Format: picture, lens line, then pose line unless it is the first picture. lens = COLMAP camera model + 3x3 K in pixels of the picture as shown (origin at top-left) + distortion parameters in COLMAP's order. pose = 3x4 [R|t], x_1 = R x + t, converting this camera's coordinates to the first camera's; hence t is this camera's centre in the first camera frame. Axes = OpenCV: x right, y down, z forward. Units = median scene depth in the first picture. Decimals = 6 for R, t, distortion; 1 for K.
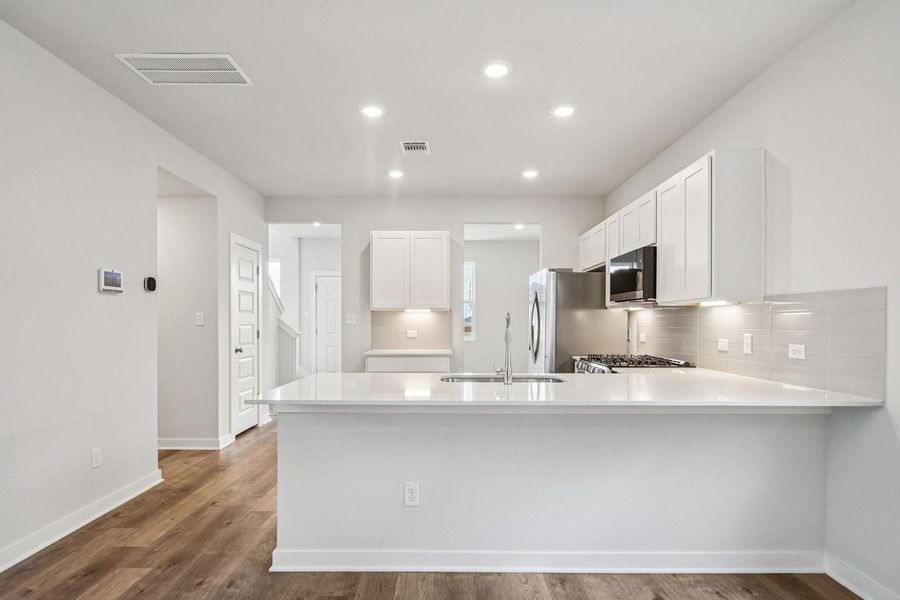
lens RADIAL K [[466.5, 0, 442.3], [0, 466.5, 326.2], [0, 0, 1]] dist [-0.001963, -0.000990]
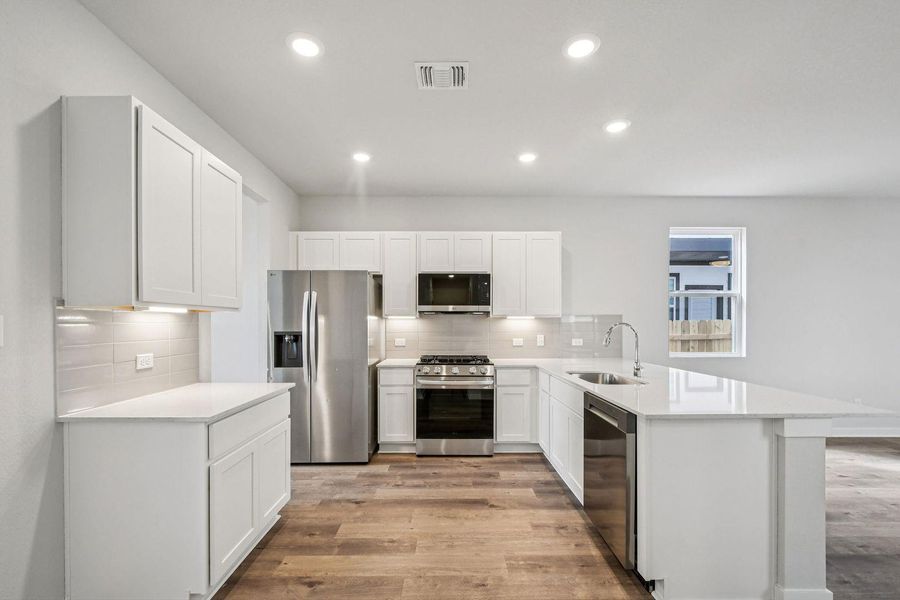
lens RADIAL K [[395.5, 0, 447.1], [0, 395.5, 325.0], [0, 0, 1]] dist [0.000542, -0.004403]
pose [[-0.011533, -0.005706, 0.999917, -0.747726], [0.008771, 0.999945, 0.005808, -0.029204], [-0.999895, 0.008838, -0.011482, 1.175615]]
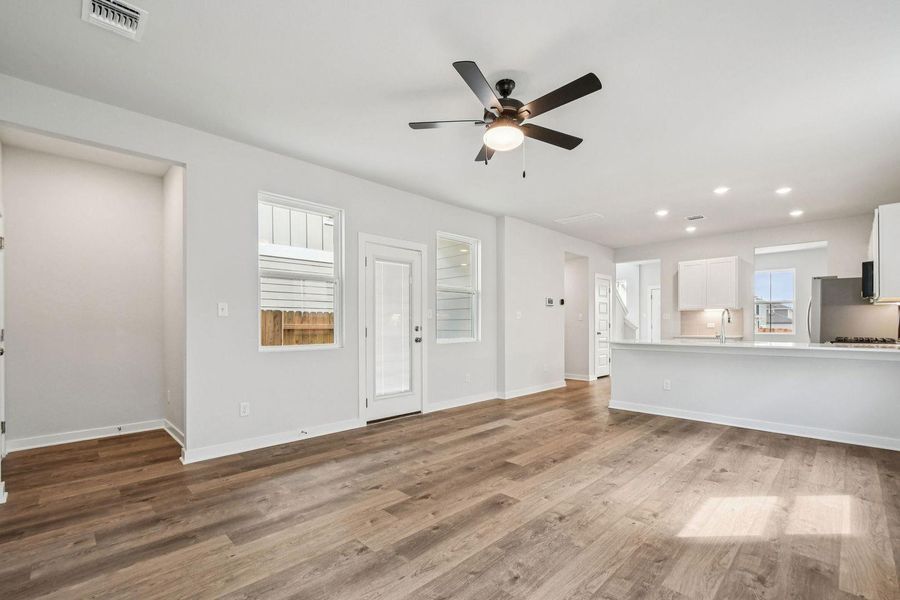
lens RADIAL K [[395.5, 0, 447.1], [0, 395.5, 325.0], [0, 0, 1]] dist [0.000542, -0.004403]
pose [[0.705446, -0.004429, -0.708749, 0.401880], [-0.002425, 0.999960, -0.008663, 0.047472], [0.708759, 0.007830, 0.705407, -0.863642]]
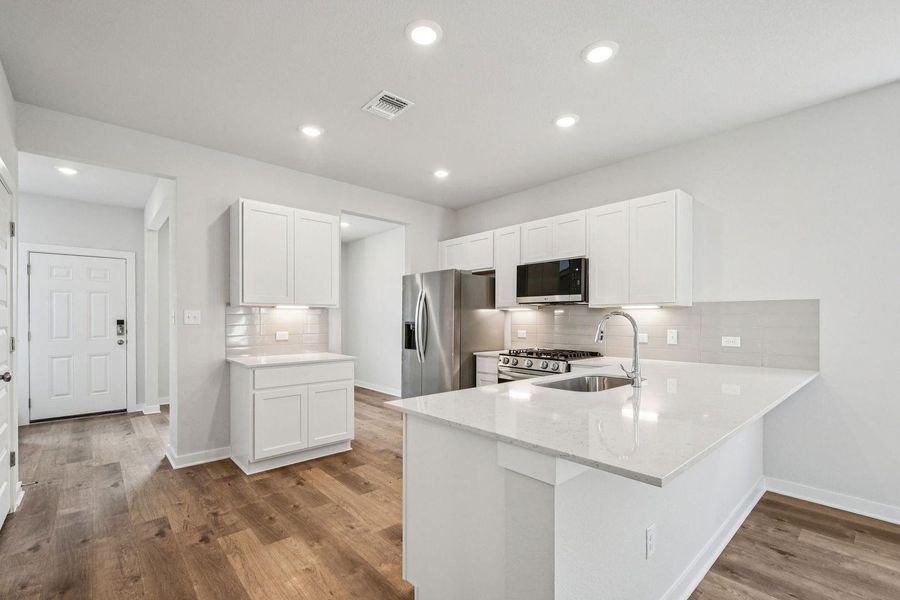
lens RADIAL K [[395.5, 0, 447.1], [0, 395.5, 325.0], [0, 0, 1]] dist [0.000542, -0.004403]
pose [[0.742052, -0.010863, 0.670255, -0.517647], [0.006550, 0.999938, 0.008955, -0.010556], [-0.670311, -0.002254, 0.742077, 0.496807]]
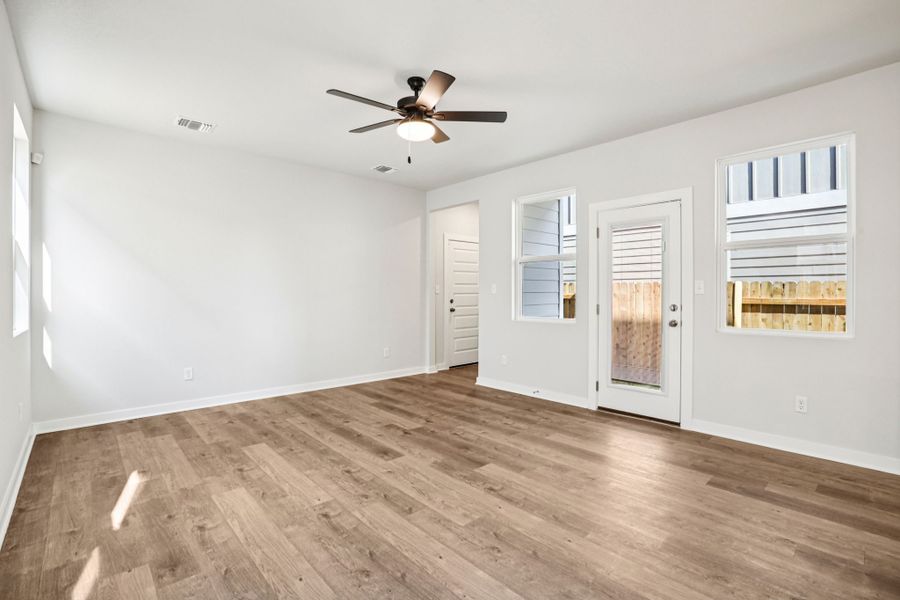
lens RADIAL K [[416.2, 0, 455.2], [0, 416.2, 299.7], [0, 0, 1]] dist [-0.051479, 0.014858]
pose [[-0.728293, 0.005490, -0.685244, 0.462638], [-0.008800, 0.999811, 0.017363, 0.012737], [0.685209, 0.018675, -0.728107, 0.464425]]
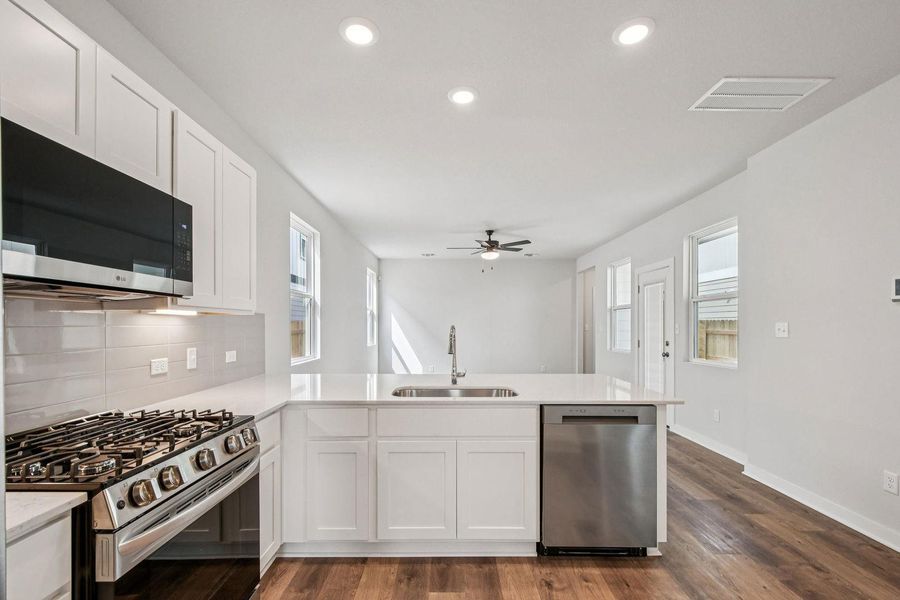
lens RADIAL K [[395.5, 0, 447.1], [0, 395.5, 325.0], [0, 0, 1]] dist [0.000542, -0.004403]
pose [[-0.999992, -0.000440, -0.004003, 0.123848], [-0.000468, 0.999975, 0.007039, -0.030296], [0.004000, 0.007041, -0.999967, 1.528480]]
